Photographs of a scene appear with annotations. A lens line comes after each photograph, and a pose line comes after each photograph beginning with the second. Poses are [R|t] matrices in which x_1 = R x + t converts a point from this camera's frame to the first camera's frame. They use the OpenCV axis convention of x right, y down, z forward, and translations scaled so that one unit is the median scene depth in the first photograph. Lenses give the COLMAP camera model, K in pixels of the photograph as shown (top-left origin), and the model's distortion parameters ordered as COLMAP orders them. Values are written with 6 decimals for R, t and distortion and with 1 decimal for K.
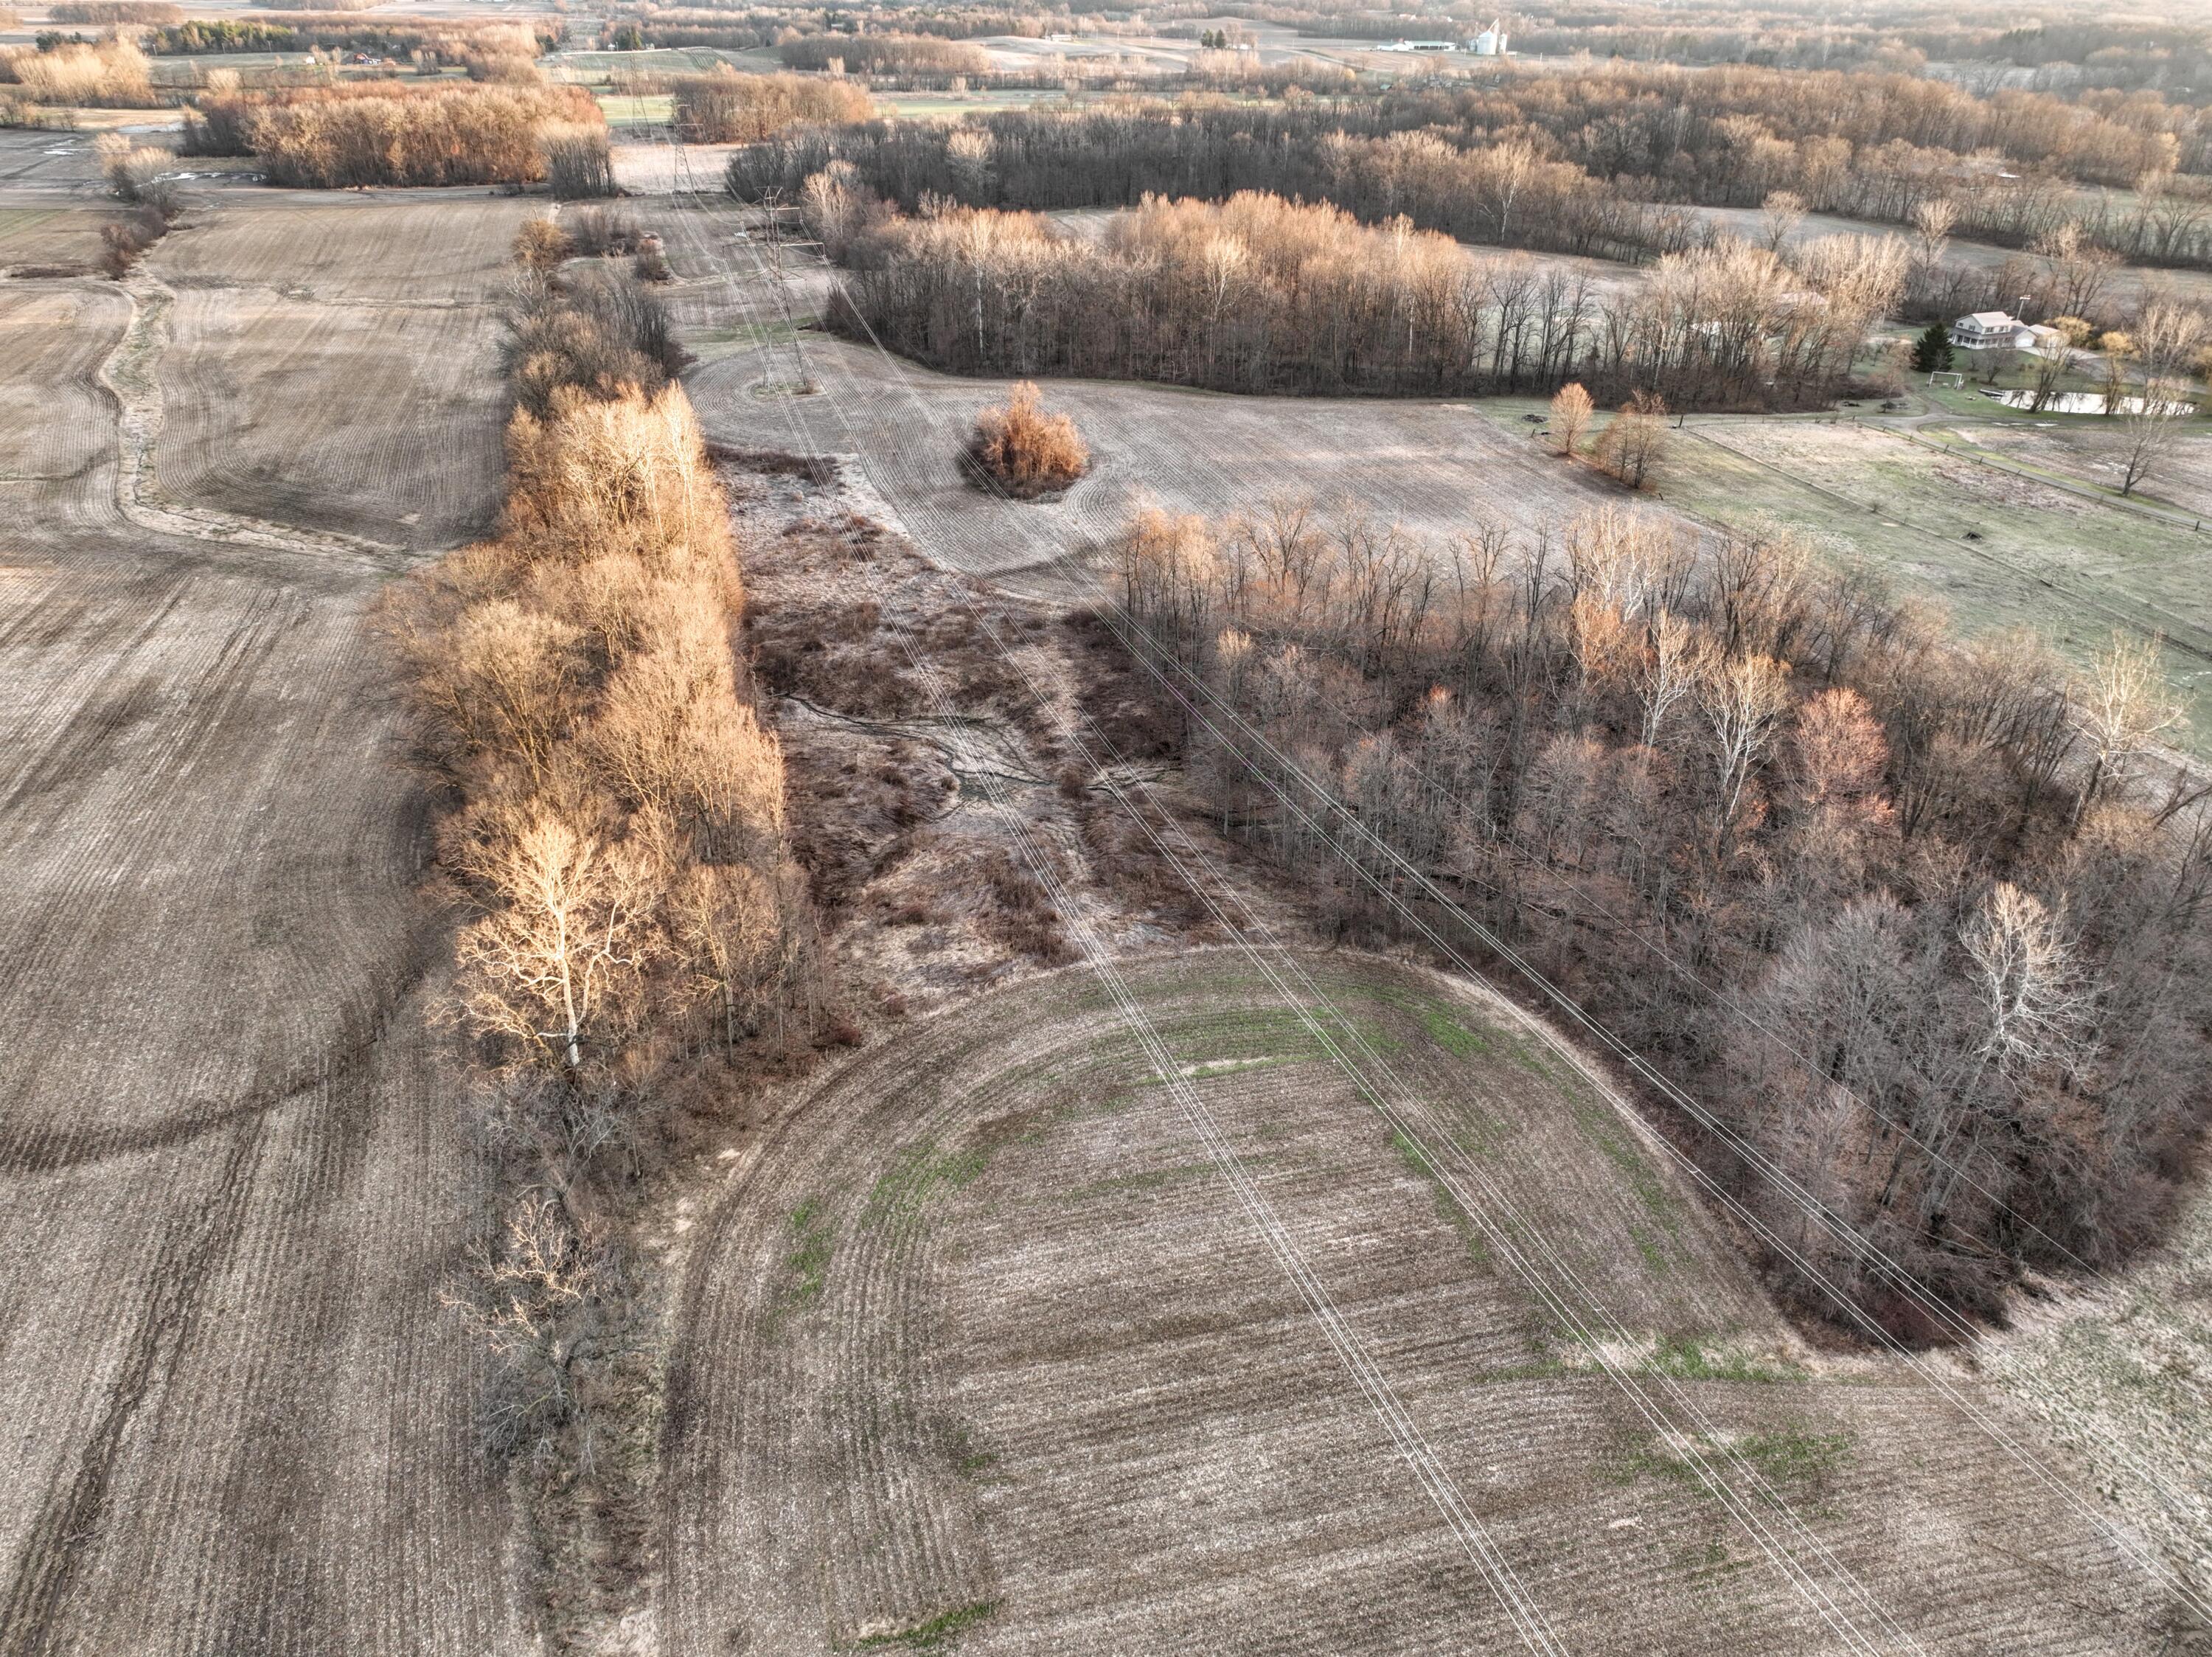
lens RADIAL K [[1555.3, 0, 1113.3], [0, 1555.3, 830.9], [0, 0, 1]] dist [0.001323, 0.013414]
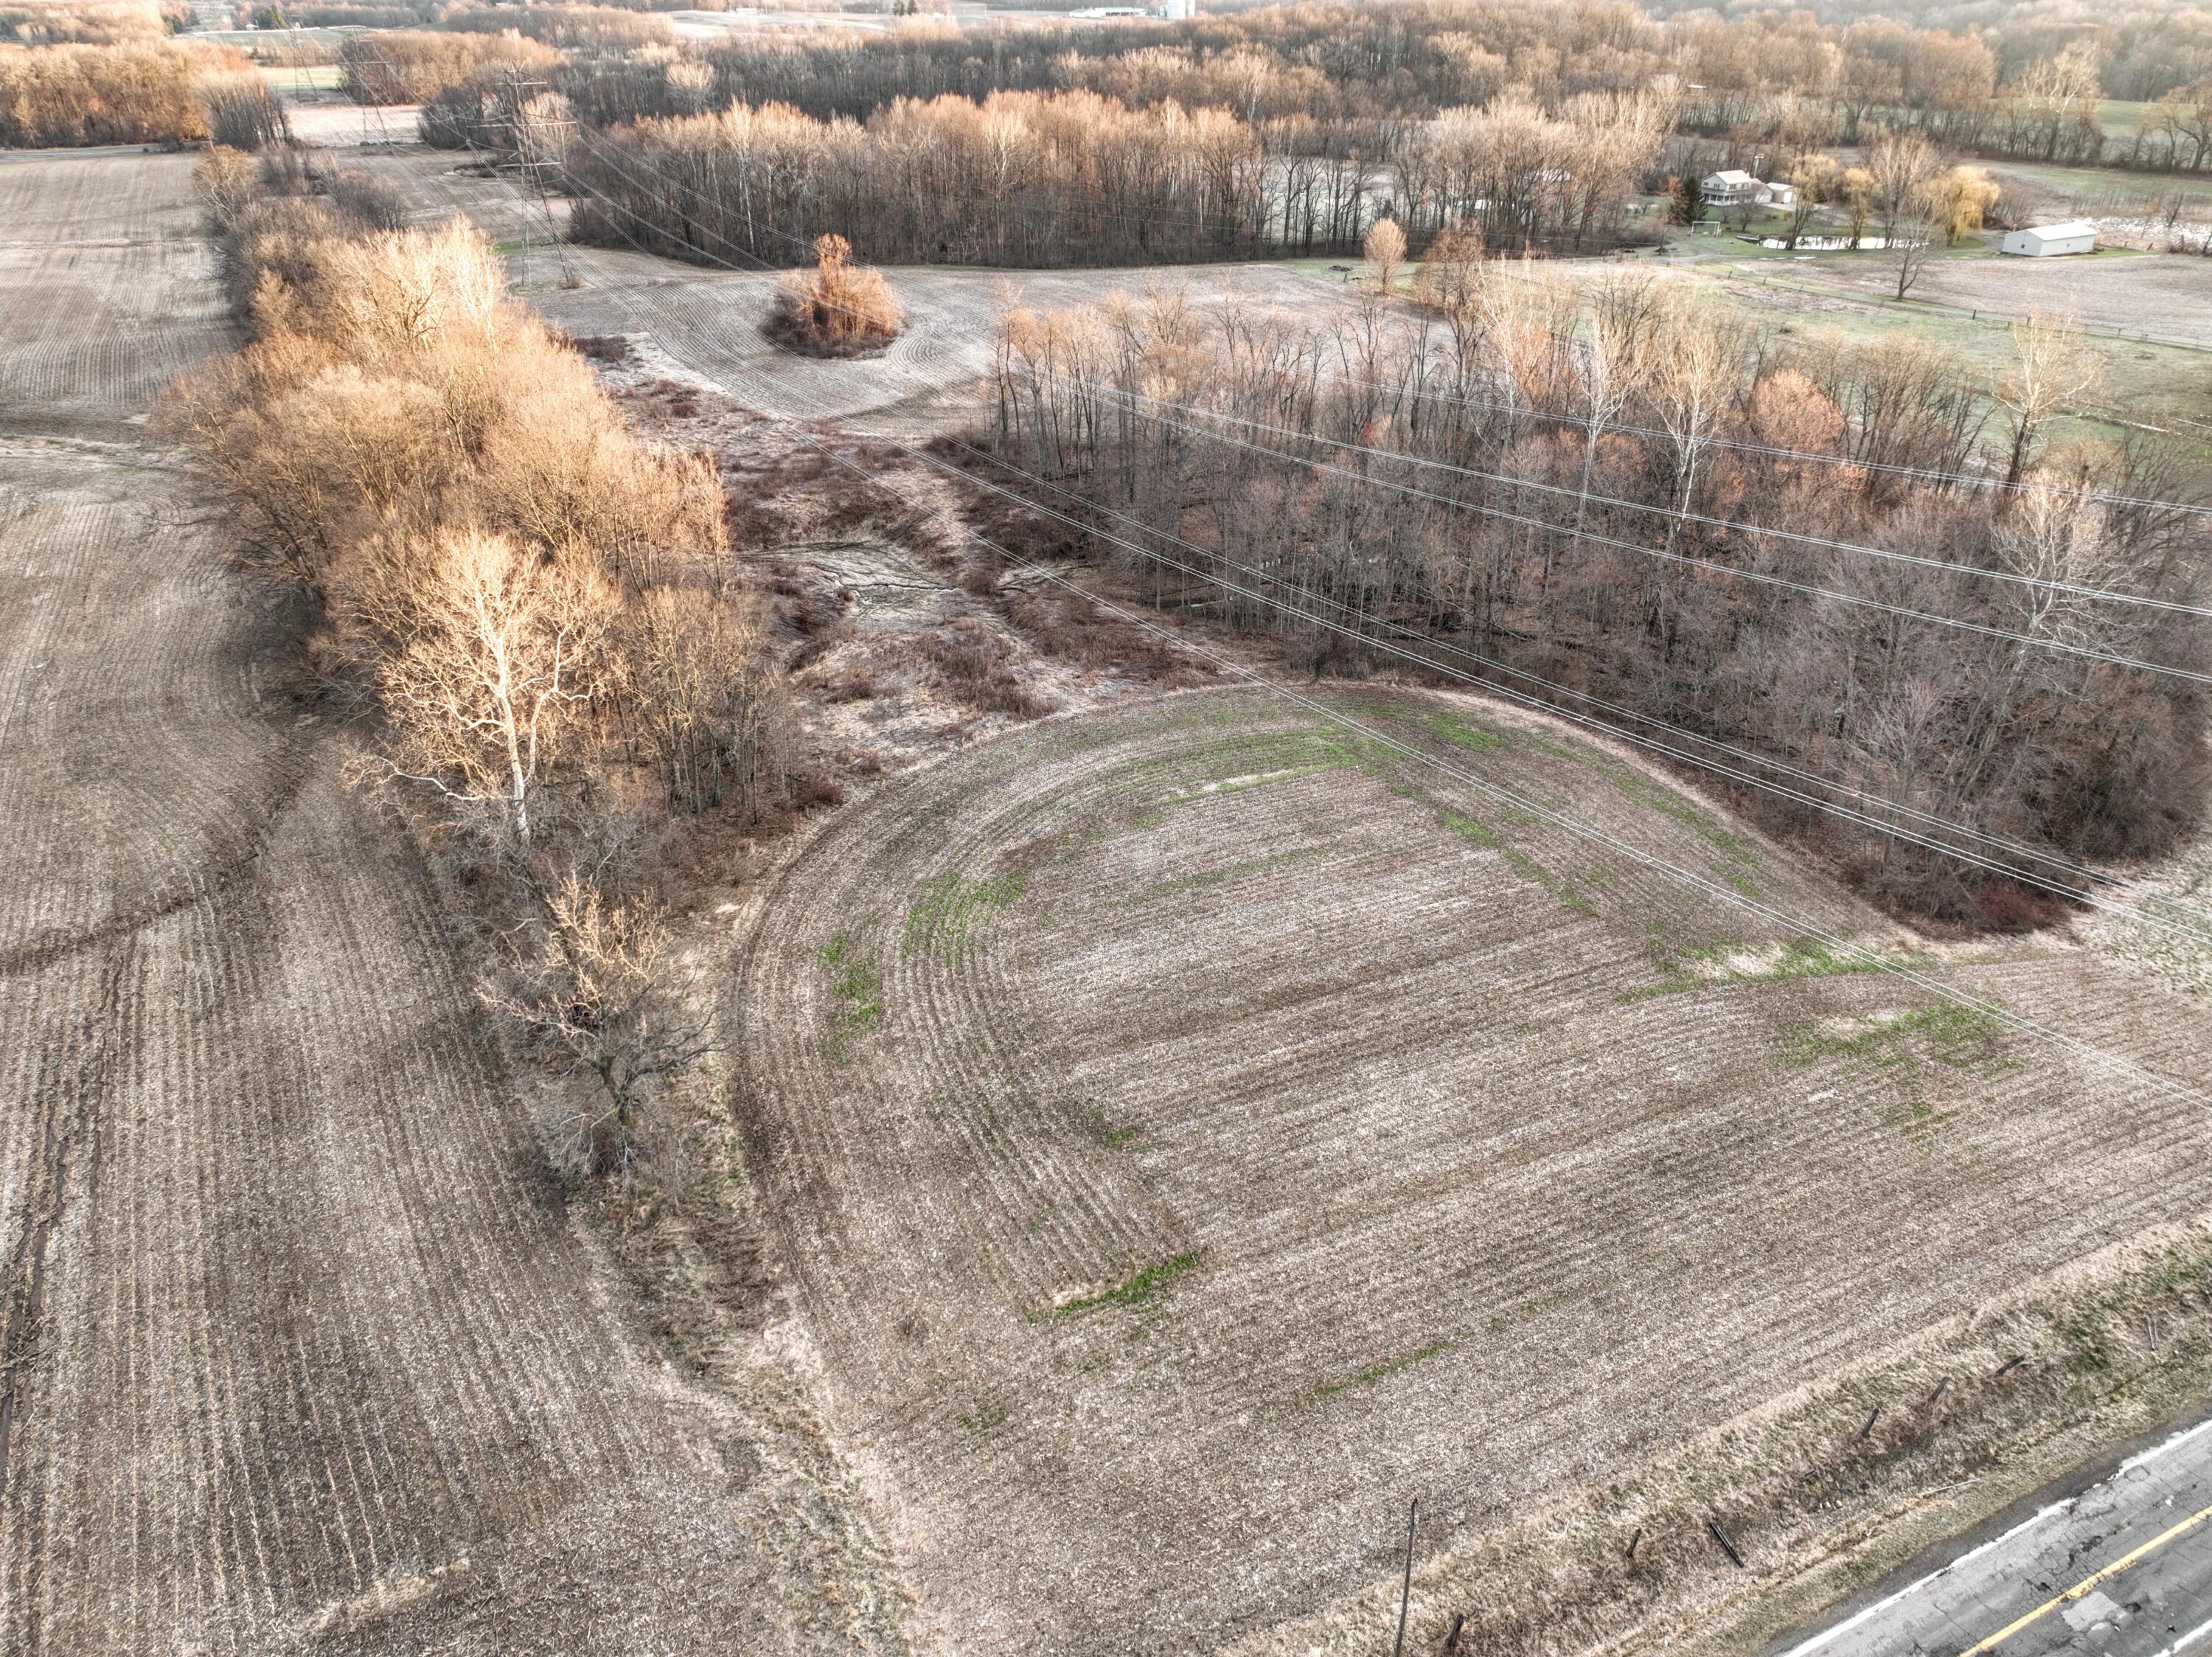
lens RADIAL K [[1555.3, 0, 1113.3], [0, 1555.3, 830.9], [0, 0, 1]] dist [0.001323, 0.013414]
pose [[0.982752, -0.100073, 0.155513, -0.143376], [0.099589, 0.994969, 0.010919, 0.152878], [-0.155823, 0.004757, 0.987774, 0.093577]]
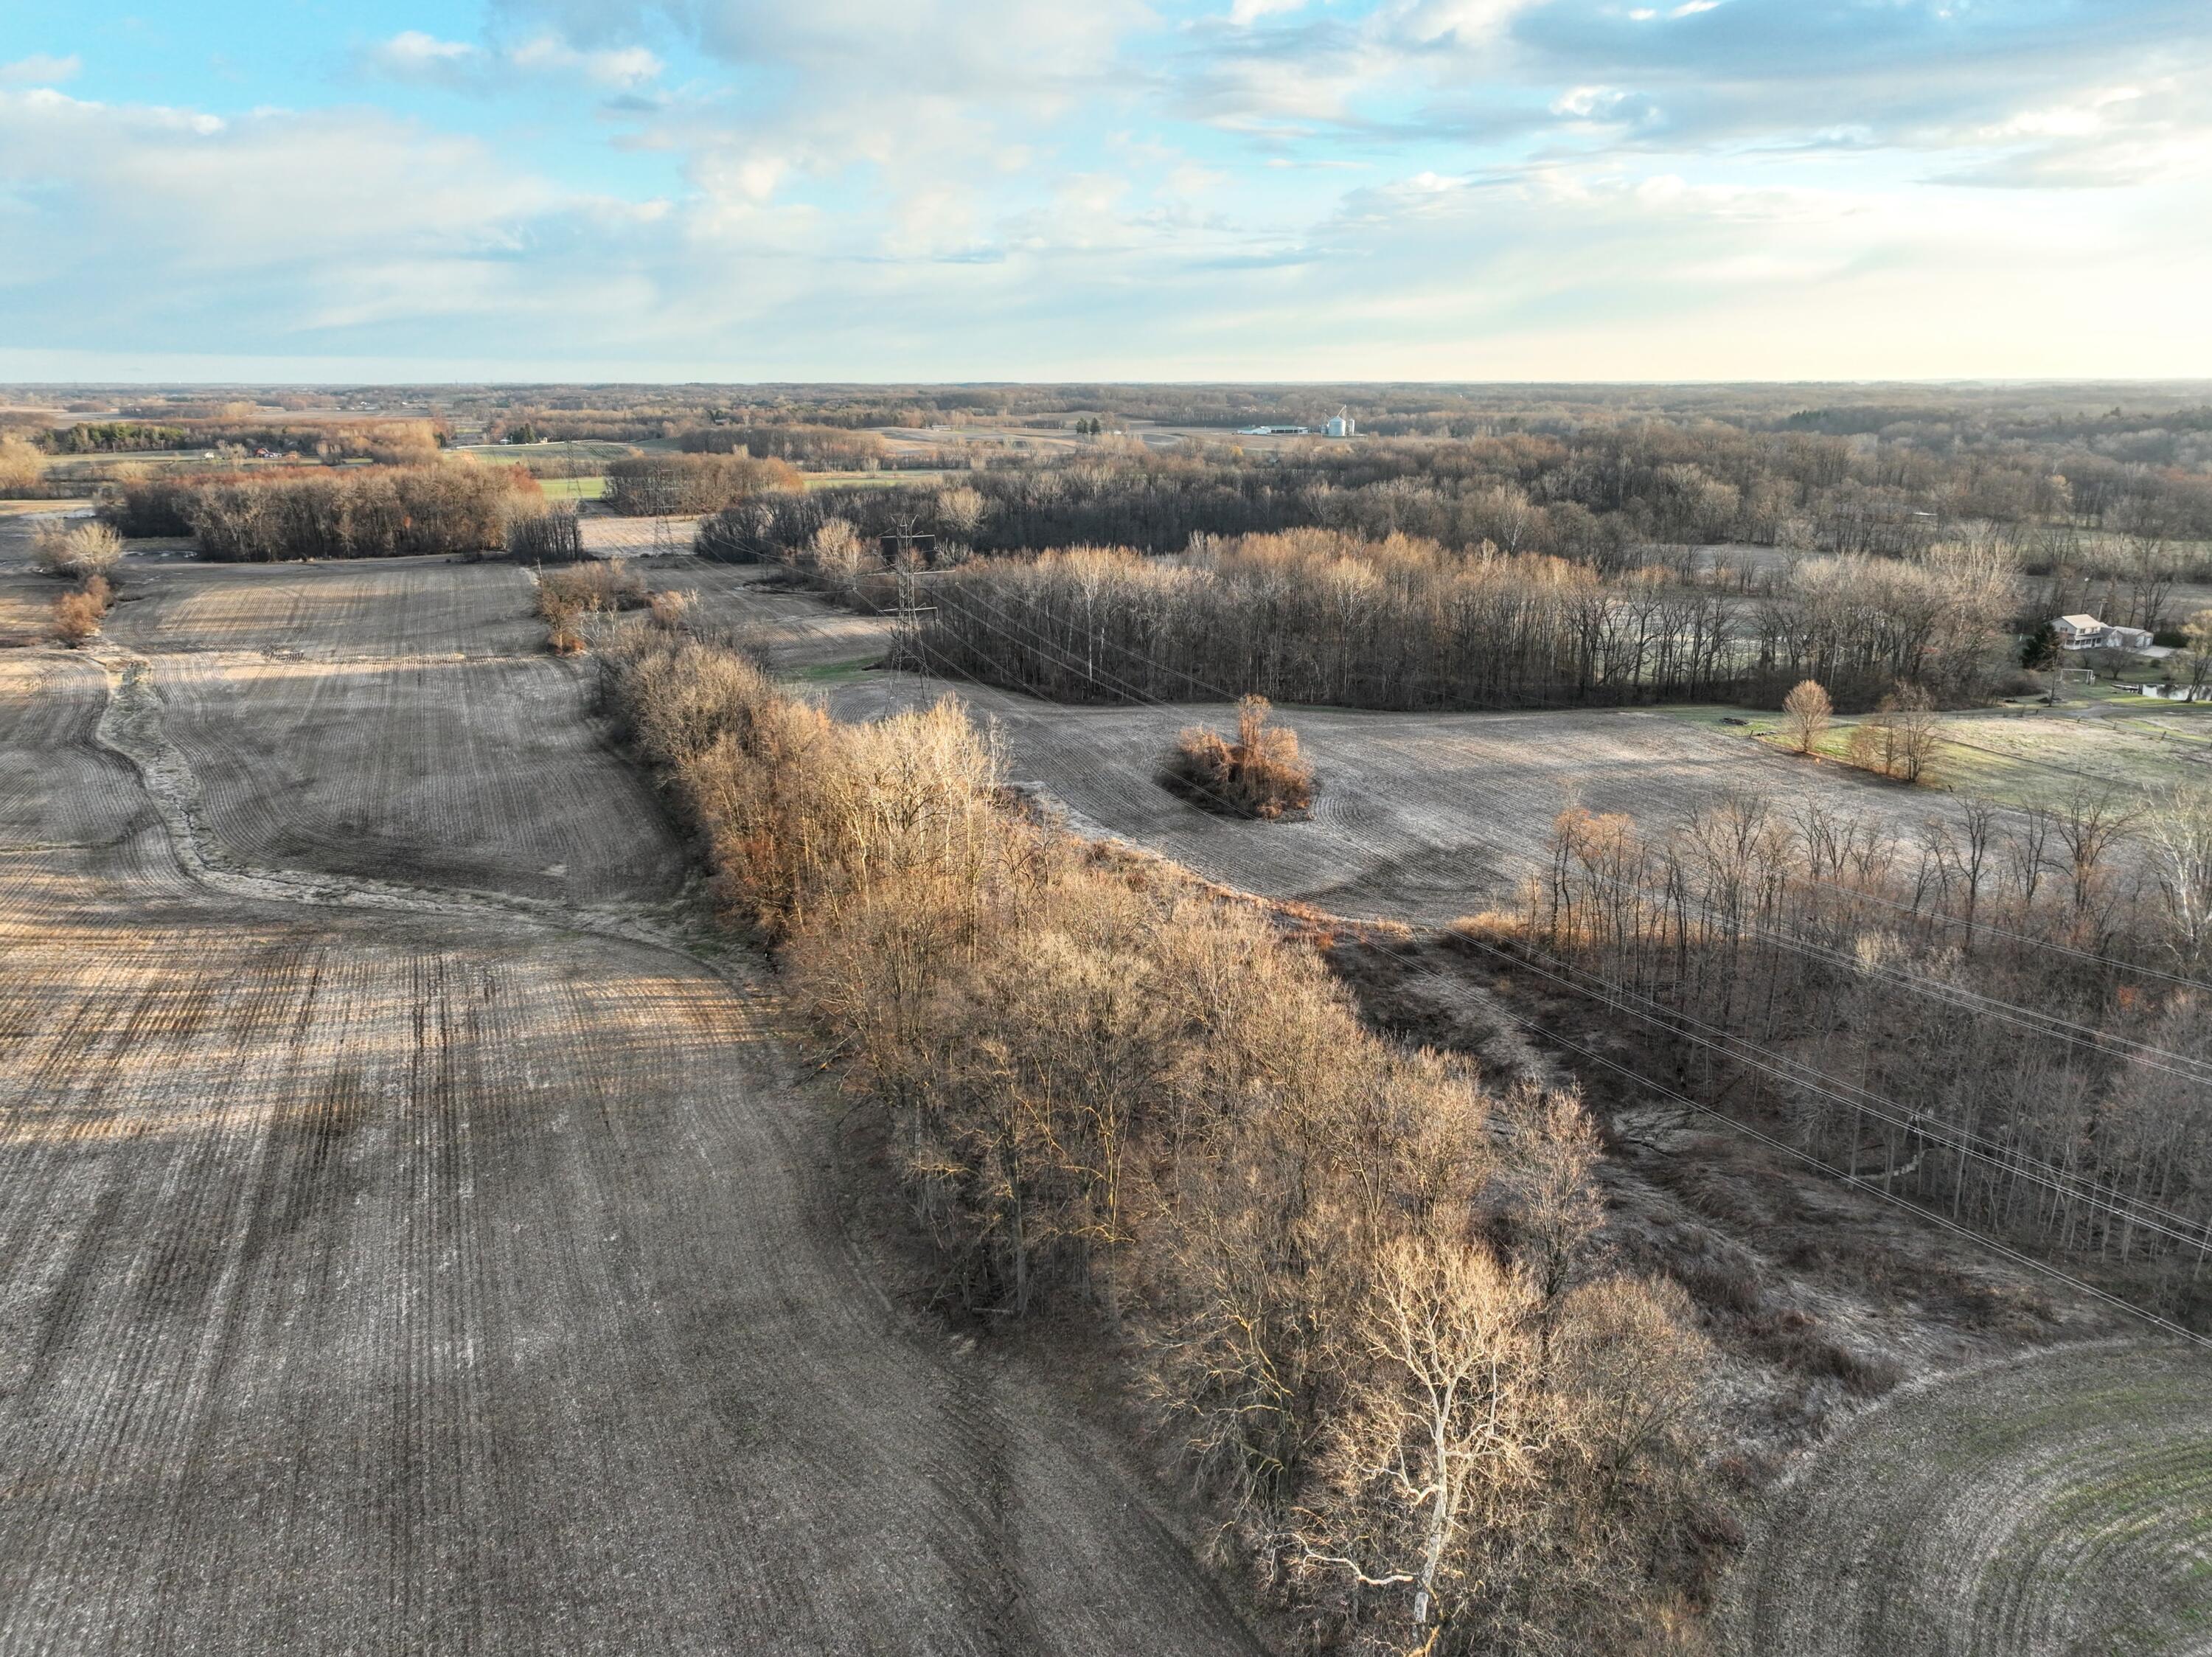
lens RADIAL K [[1555.3, 0, 1113.3], [0, 1555.3, 830.9], [0, 0, 1]] dist [0.001323, 0.013414]
pose [[0.994034, -0.039702, 0.101593, -0.470055], [0.061249, 0.973867, -0.218705, -0.032141], [-0.090255, 0.223622, 0.970488, 0.279803]]
